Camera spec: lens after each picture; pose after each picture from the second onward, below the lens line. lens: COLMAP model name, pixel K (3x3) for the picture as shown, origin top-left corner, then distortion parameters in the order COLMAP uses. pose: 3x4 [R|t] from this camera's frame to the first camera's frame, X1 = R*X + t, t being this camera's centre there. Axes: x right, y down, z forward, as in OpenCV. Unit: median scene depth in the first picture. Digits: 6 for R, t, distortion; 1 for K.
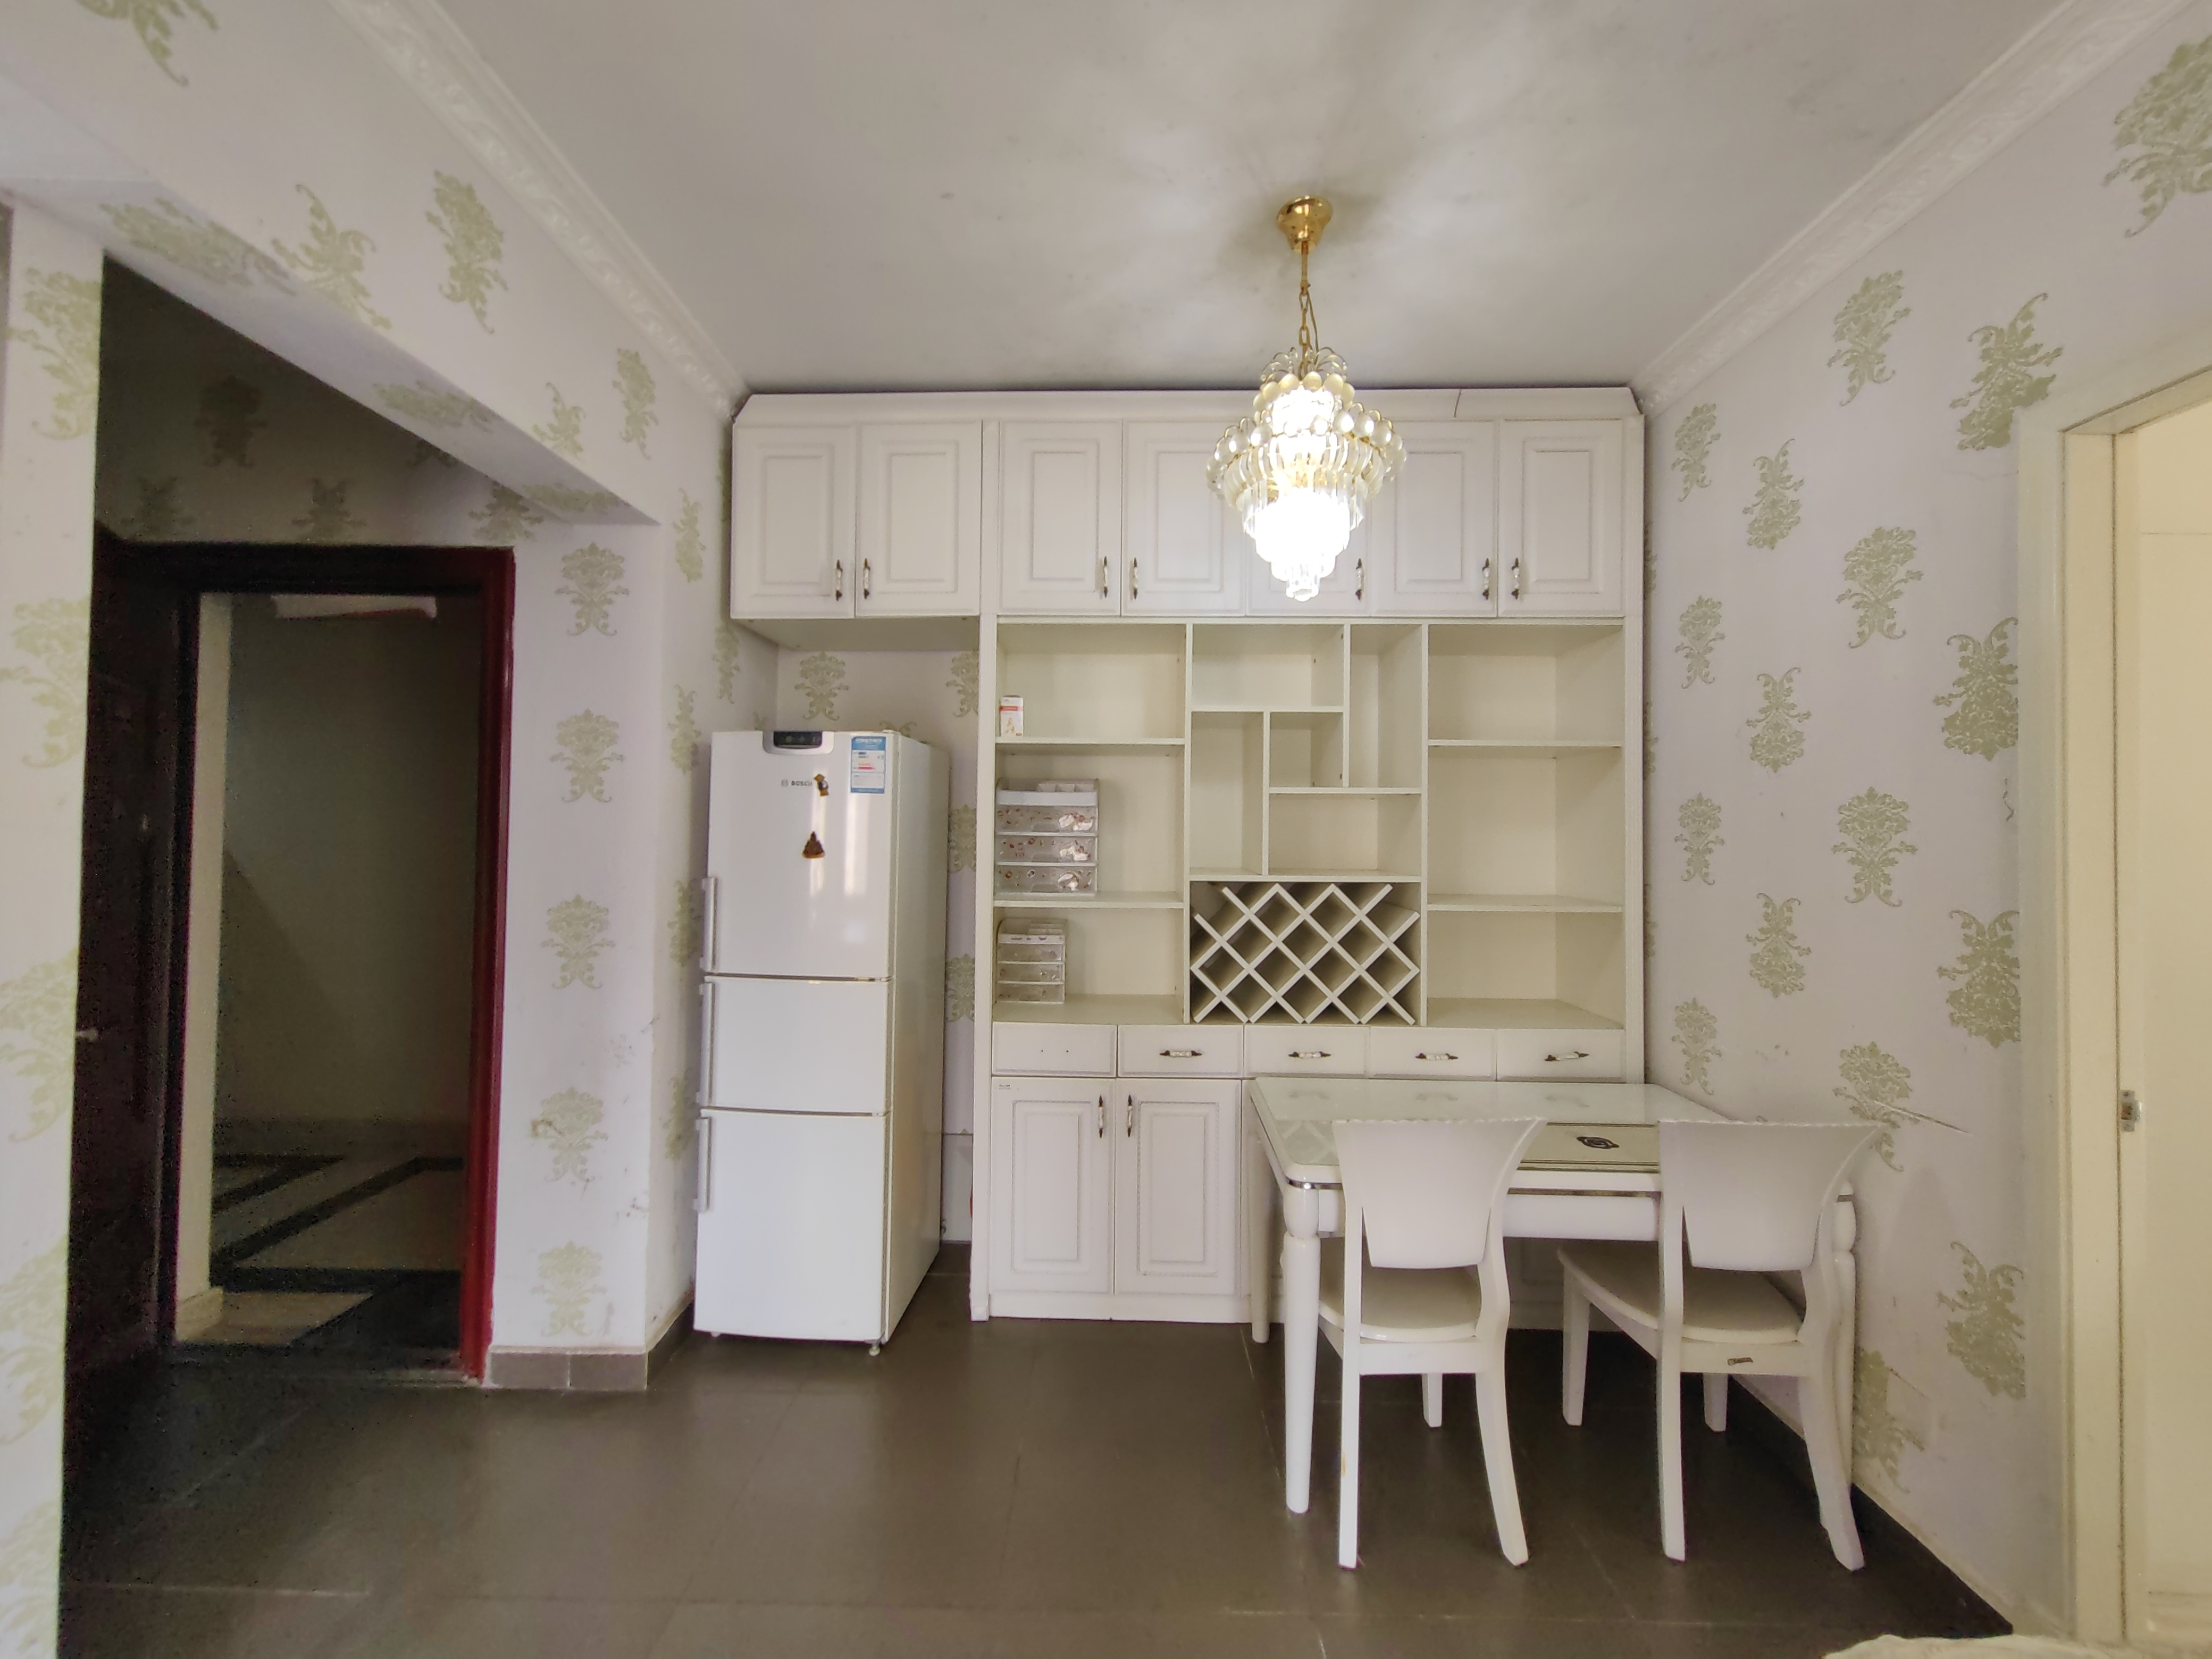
lens RADIAL K [[847.9, 0, 1100.4], [0, 847.9, 823.5], [0, 0, 1]] dist [0.002231, 0.000192]
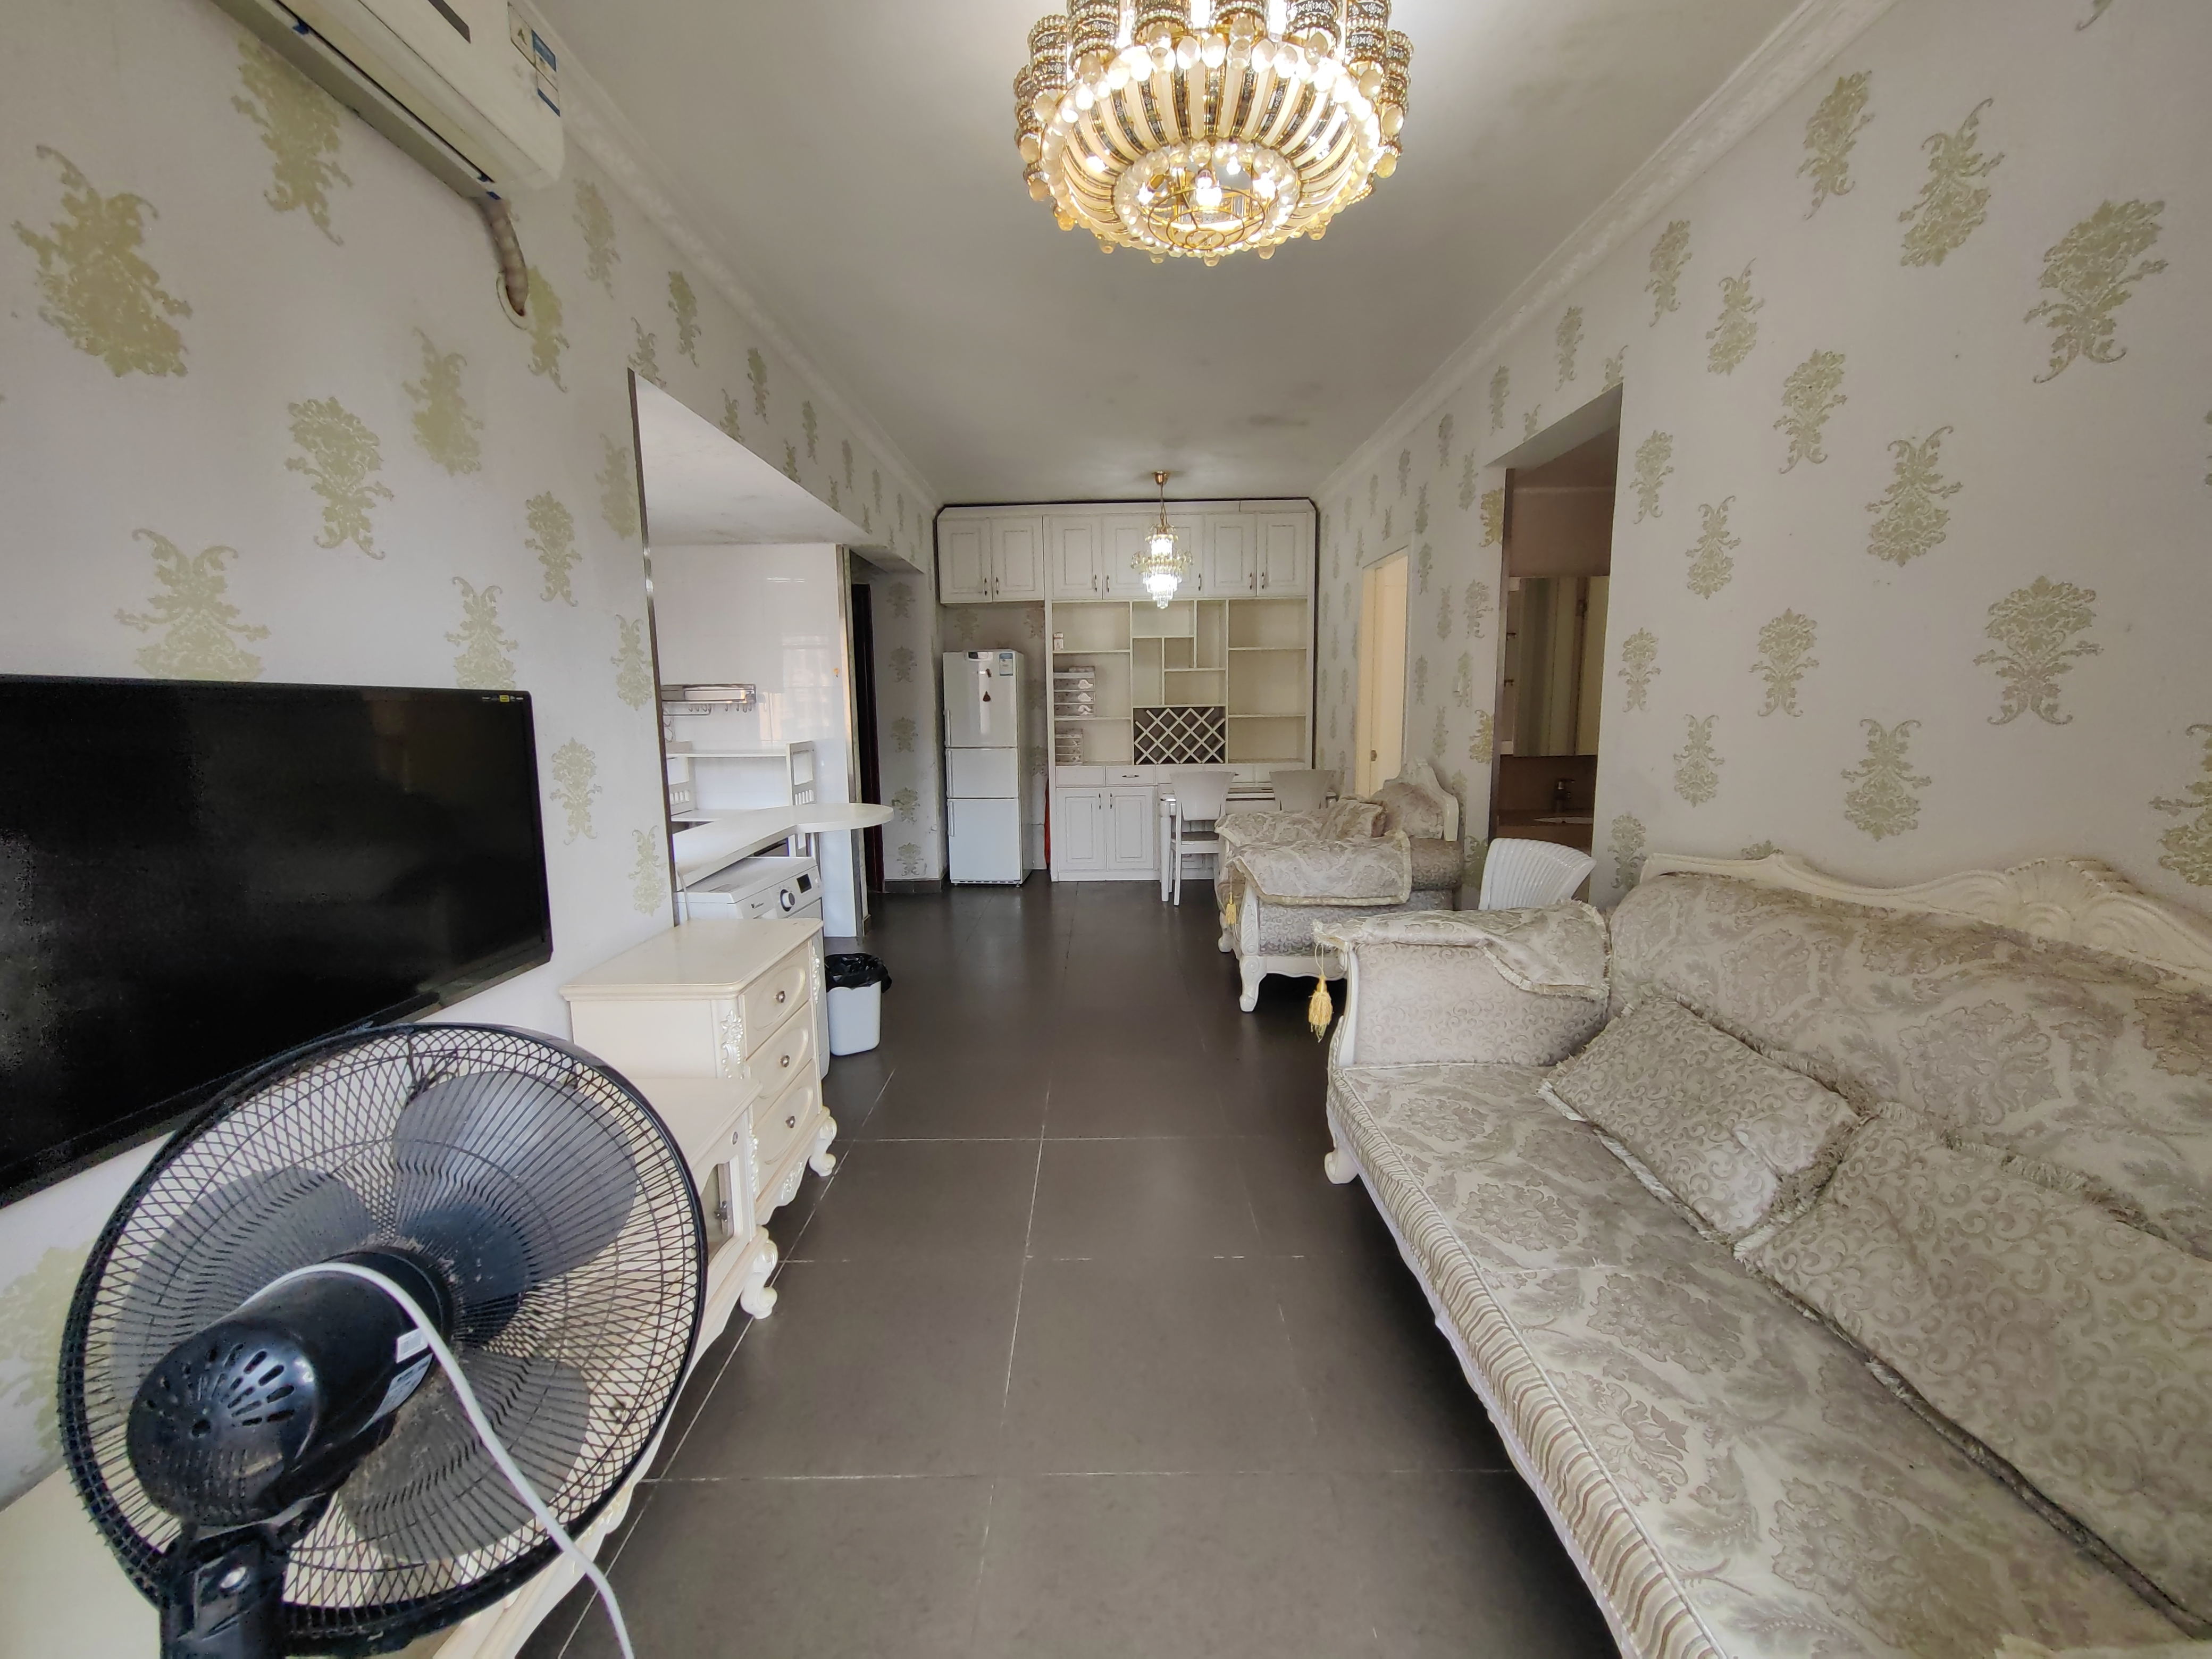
lens RADIAL K [[901.7, 0, 1096.3], [0, 901.7, 828.2], [0, 0, 1]] dist [0.164421, 0.000042]
pose [[0.999499, -0.031375, 0.004059, -0.023035], [0.030231, 0.985029, 0.169720, -0.036946], [-0.009323, -0.169512, 0.985484, -1.560211]]
